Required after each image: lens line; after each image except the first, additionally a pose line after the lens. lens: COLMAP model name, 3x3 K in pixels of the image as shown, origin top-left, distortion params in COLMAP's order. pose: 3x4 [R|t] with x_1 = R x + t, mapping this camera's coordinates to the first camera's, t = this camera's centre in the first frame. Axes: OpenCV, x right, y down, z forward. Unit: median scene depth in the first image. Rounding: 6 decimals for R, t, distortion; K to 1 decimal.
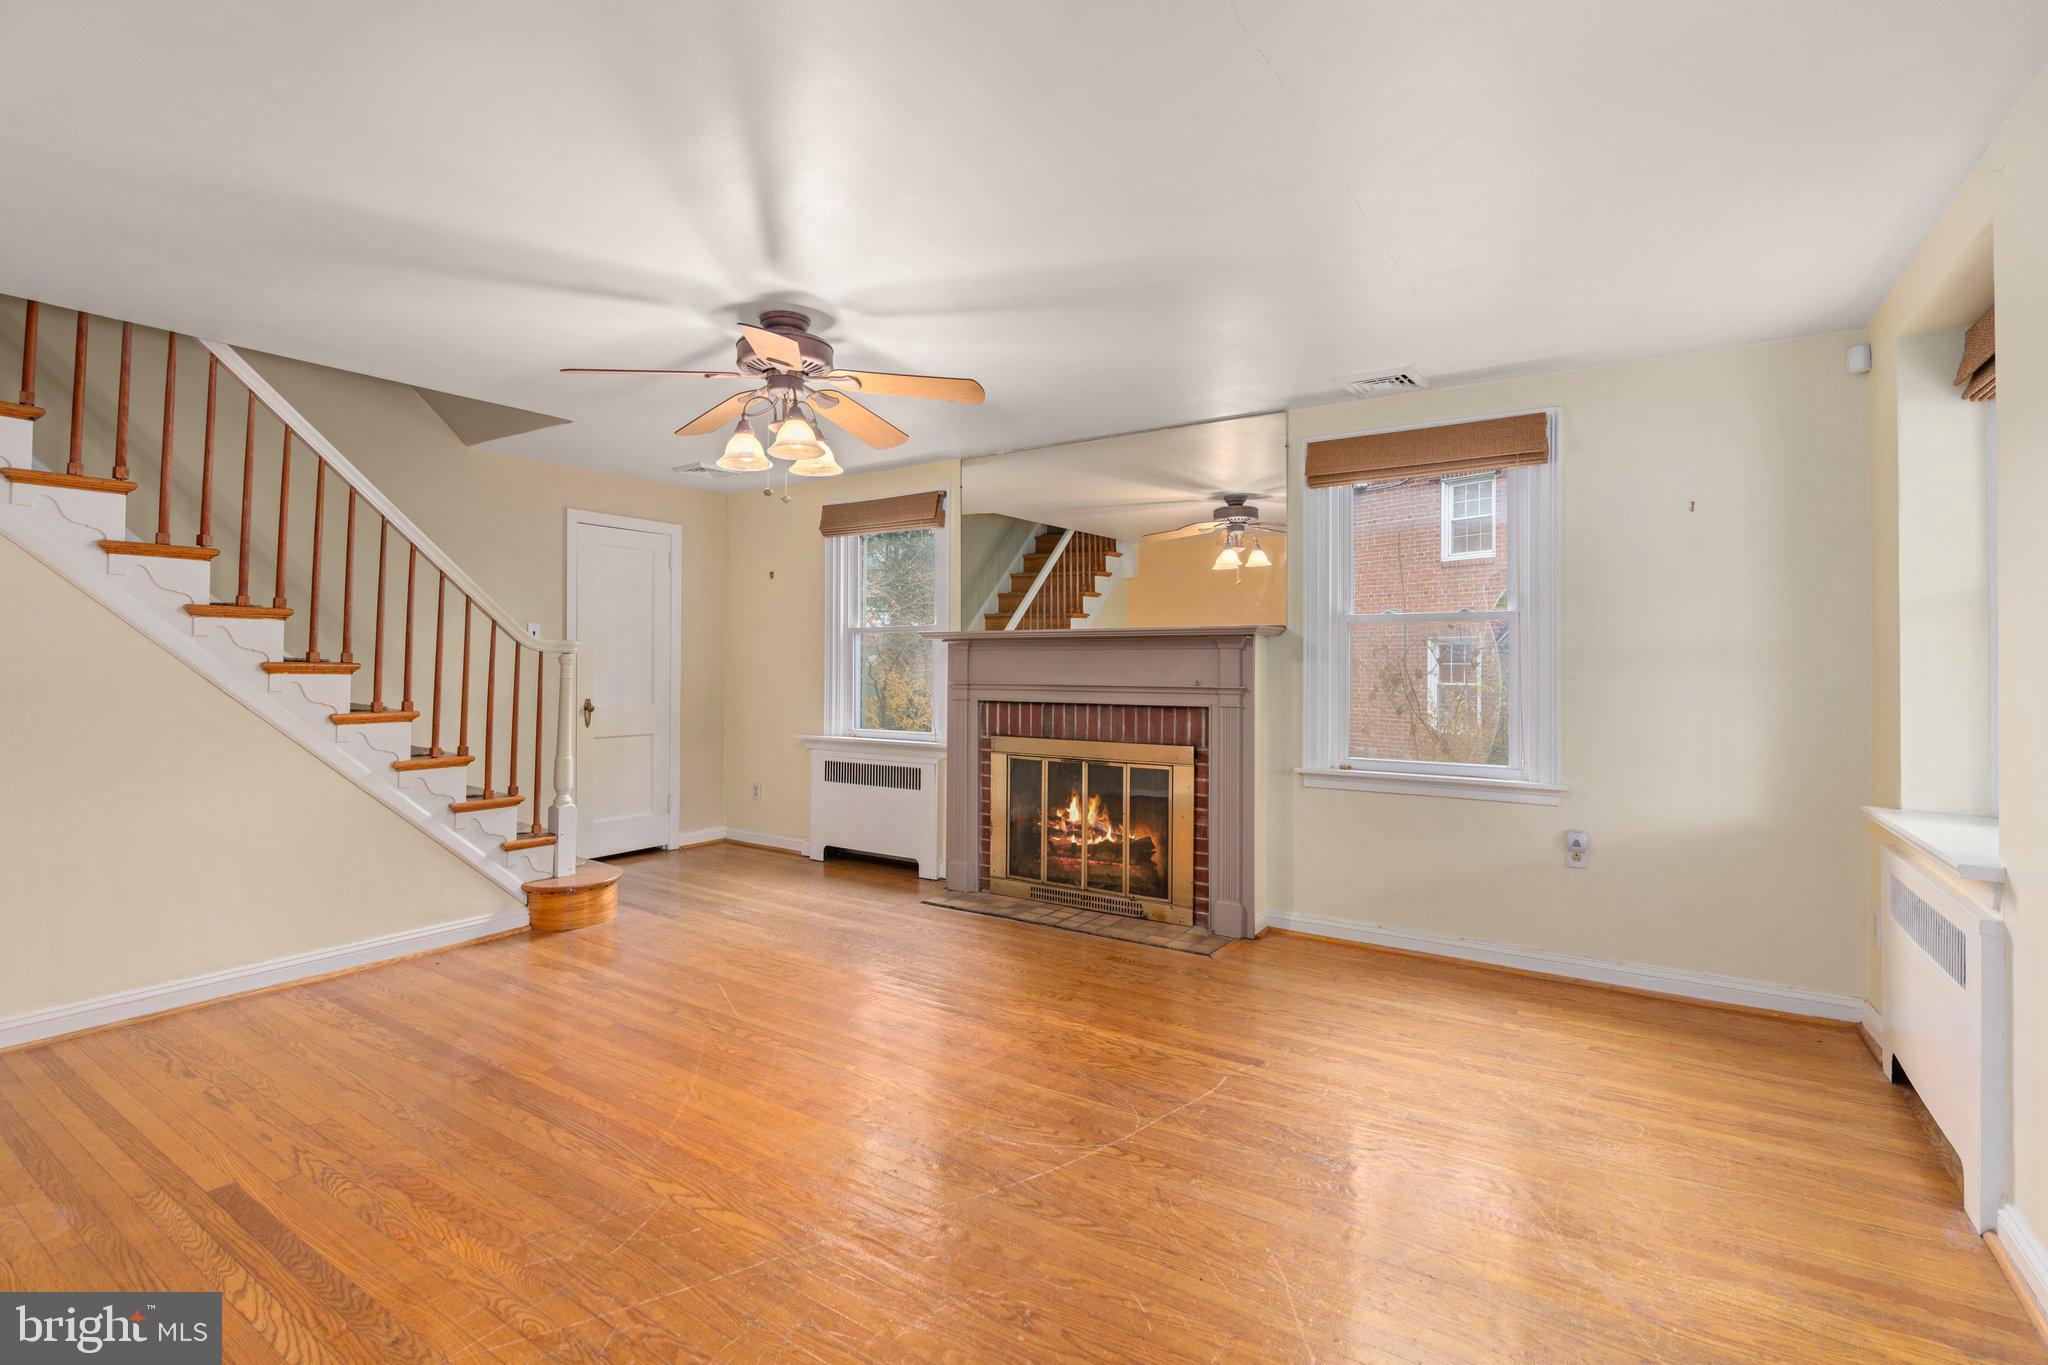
lens RADIAL K [[944.5, 0, 1020.9], [0, 944.5, 659.3], [0, 0, 1]] dist [0.000298, 0.000398]
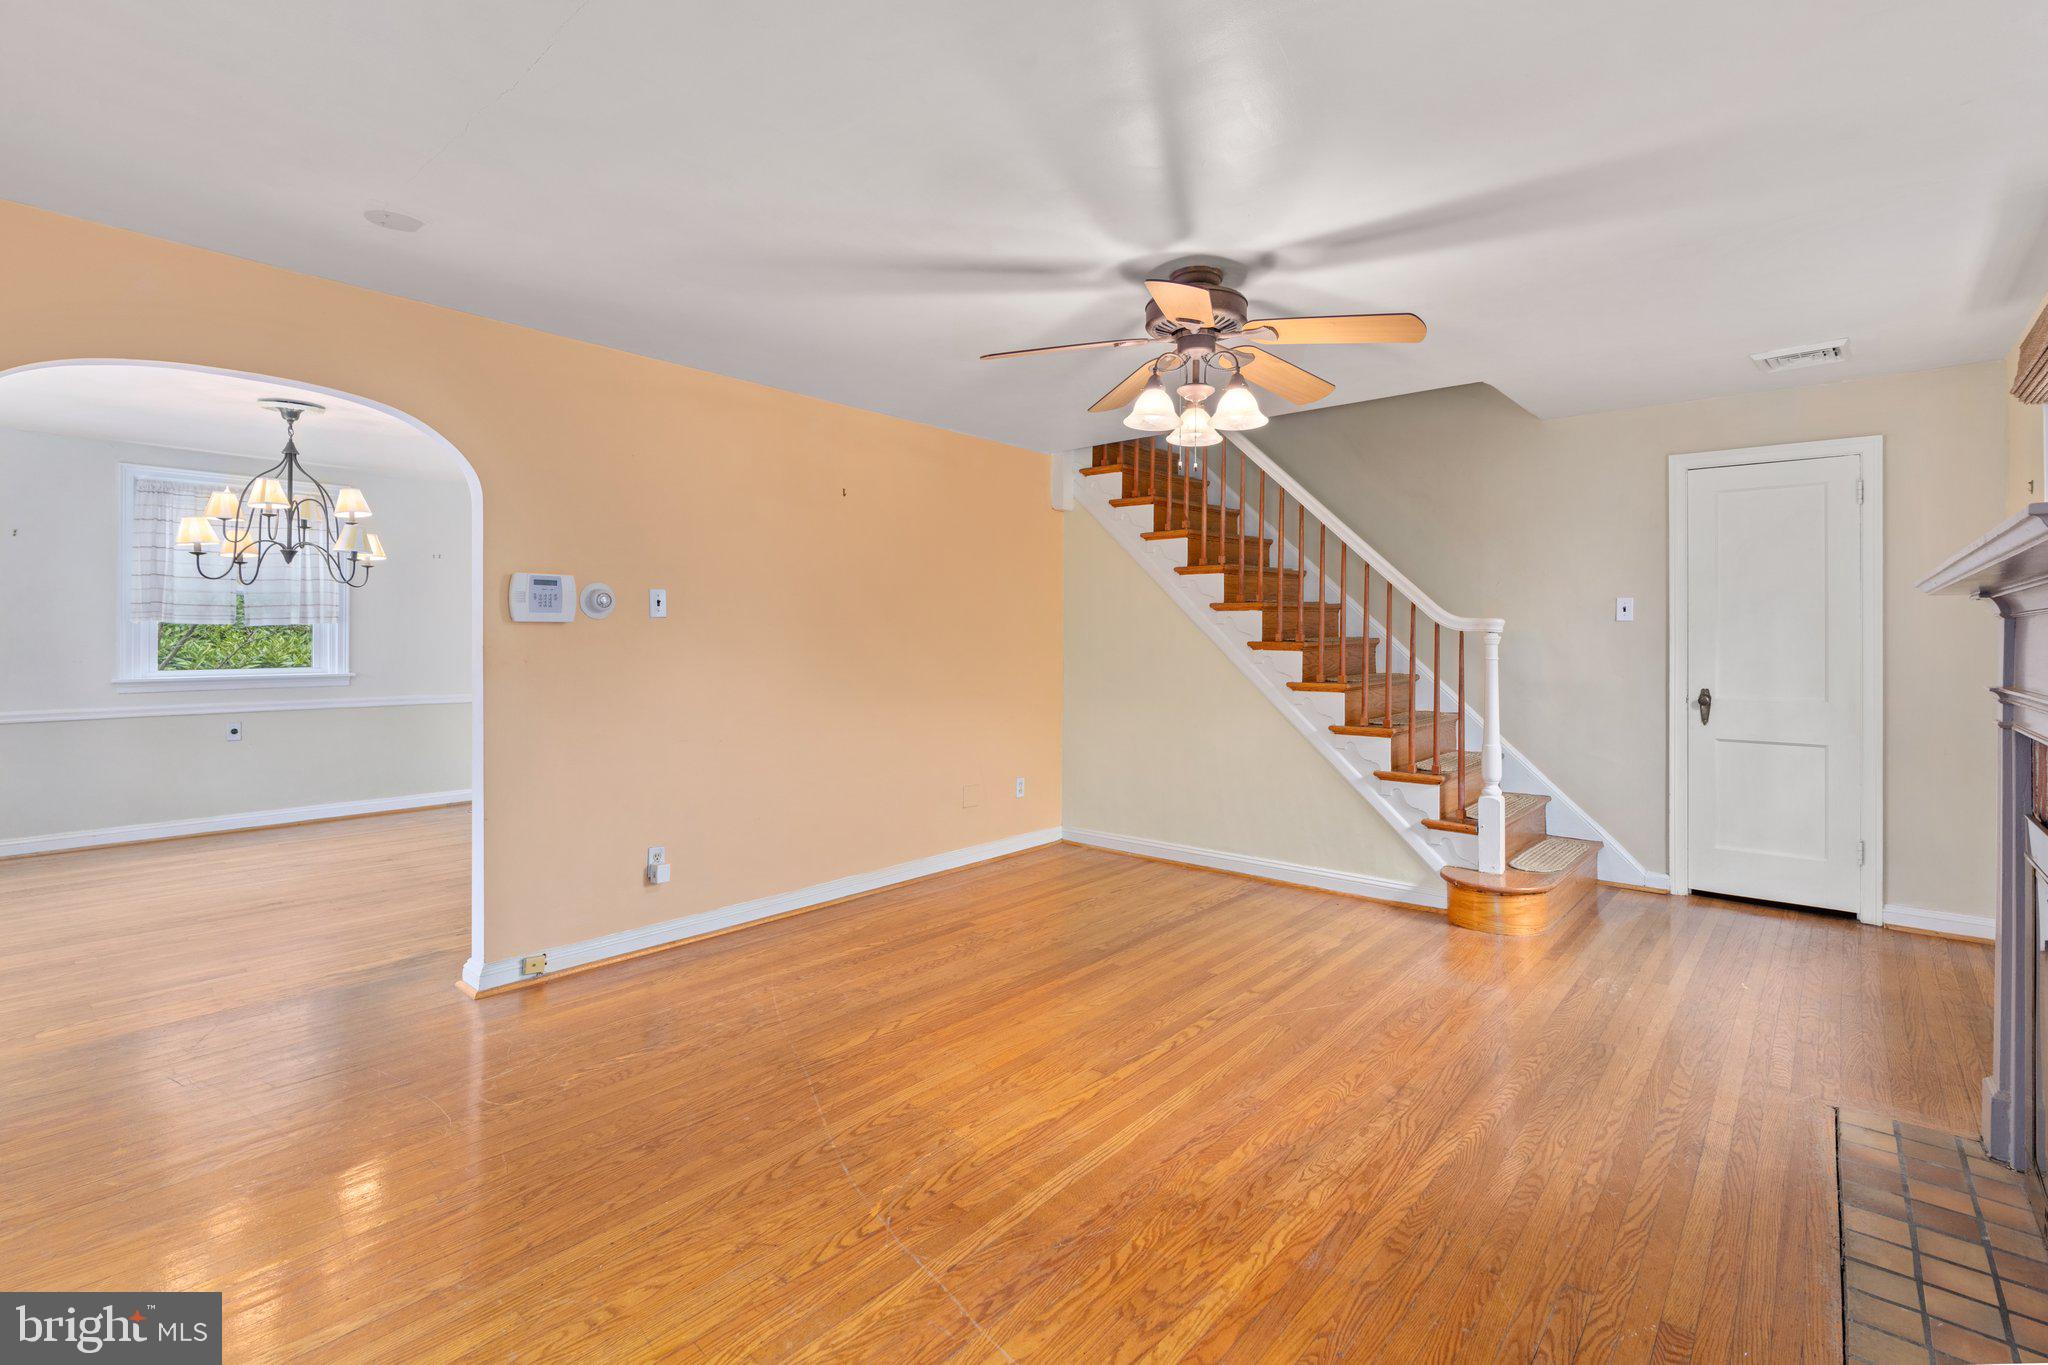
lens RADIAL K [[943.4, 0, 1038.2], [0, 943.4, 637.4], [0, 0, 1]] dist [0.000442, -0.000561]
pose [[-0.120504, -0.004174, -0.992704, 0.496353], [0.001374, 0.999990, -0.004371, 0.001772], [0.992712, -0.001891, -0.120497, 0.680925]]
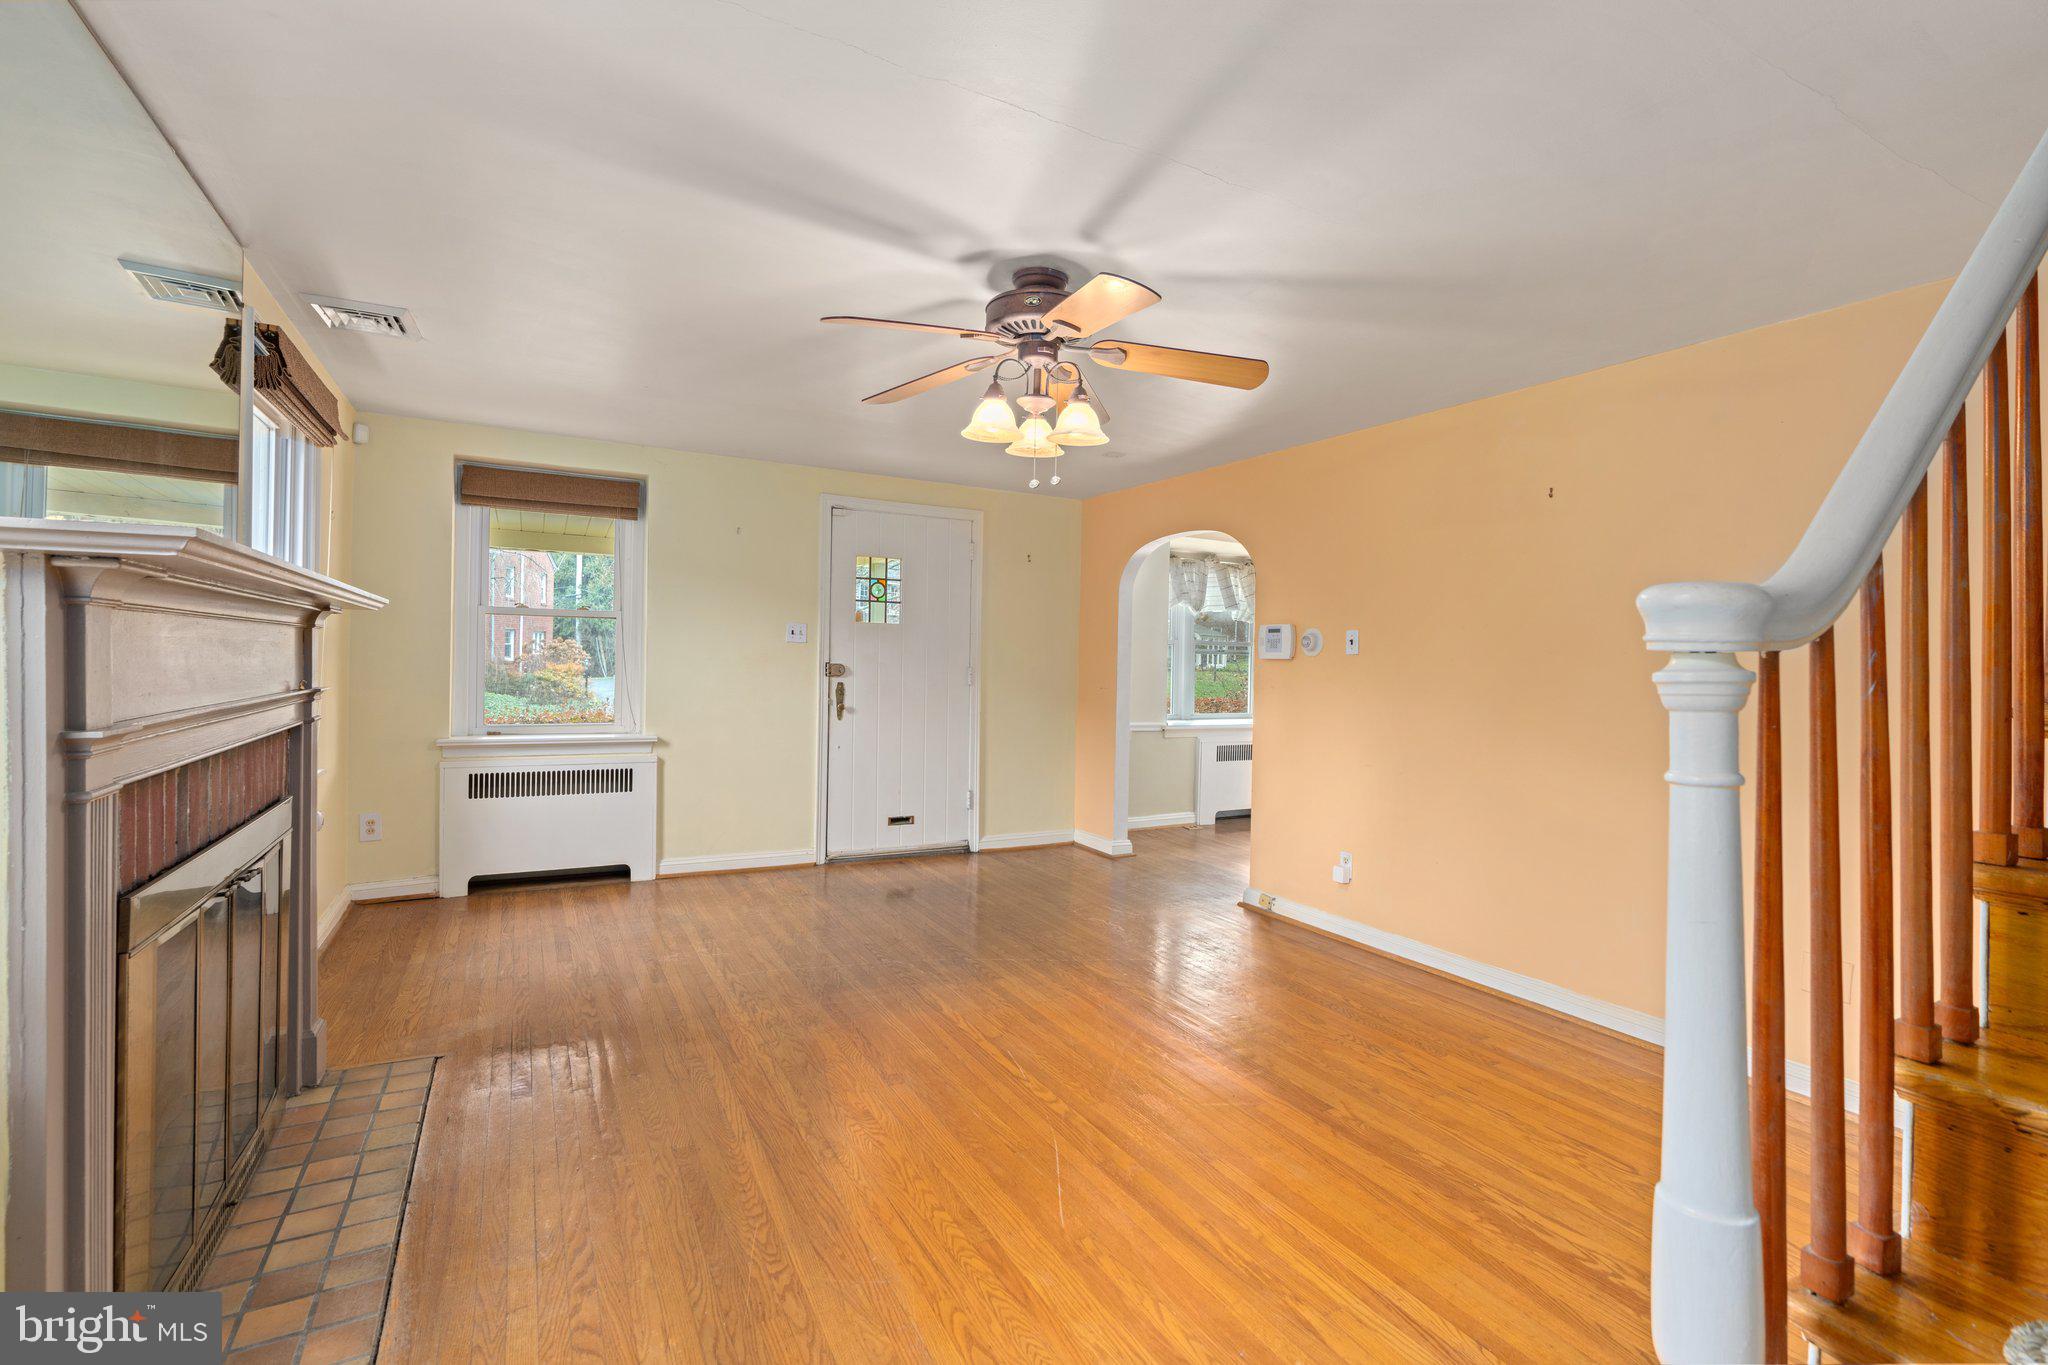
lens RADIAL K [[913.7, 0, 1018.5], [0, 913.7, 667.9], [0, 0, 1]] dist [-0.014843, 0.000190]
pose [[-0.880186, -0.024070, 0.474018, -0.461708], [-0.026001, 0.999659, 0.002482, 0.000557], [-0.473916, -0.010140, -0.880512, 1.251797]]
